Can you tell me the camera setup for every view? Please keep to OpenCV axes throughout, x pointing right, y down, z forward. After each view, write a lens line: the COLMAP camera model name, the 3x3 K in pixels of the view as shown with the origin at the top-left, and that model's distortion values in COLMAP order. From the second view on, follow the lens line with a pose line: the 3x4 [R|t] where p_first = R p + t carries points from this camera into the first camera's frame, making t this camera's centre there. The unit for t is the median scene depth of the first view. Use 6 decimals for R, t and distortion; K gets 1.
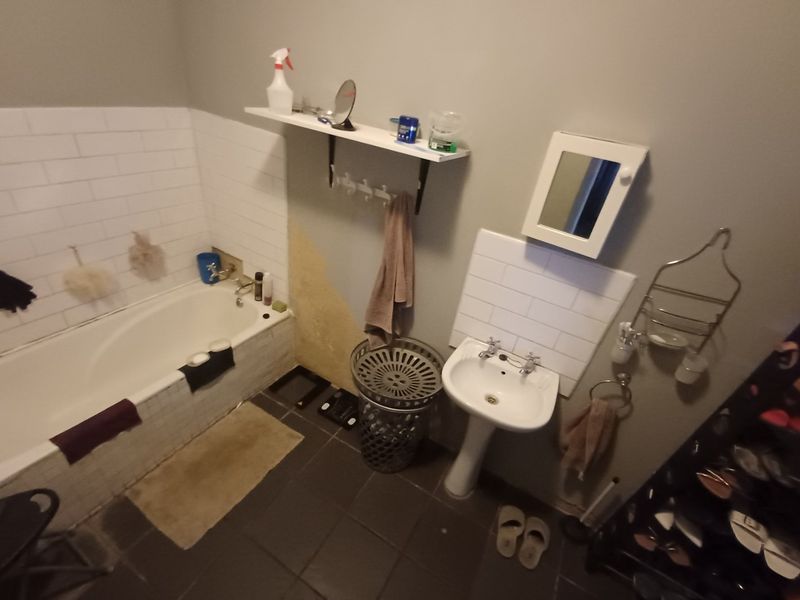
lens RADIAL K [[360.9, 0, 398.6], [0, 360.9, 320.7], [0, 0, 1]] dist [-0.000931, -0.000049]
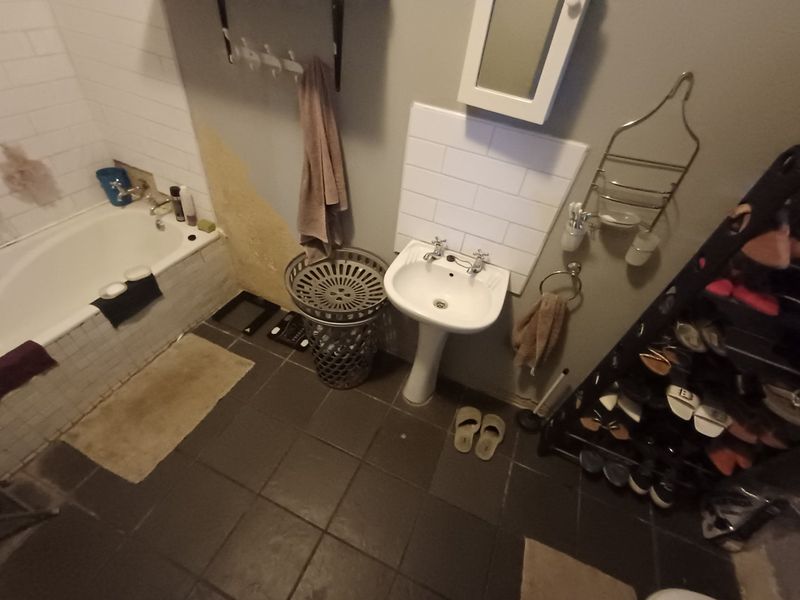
lens RADIAL K [[360.9, 0, 398.6], [0, 360.9, 320.7], [0, 0, 1]] dist [-0.000931, -0.000049]
pose [[0.993816, -0.092971, 0.060721, 0.086942], [0.078461, 0.974874, 0.208481, 0.055194], [-0.078578, -0.202428, 0.976140, 0.077440]]
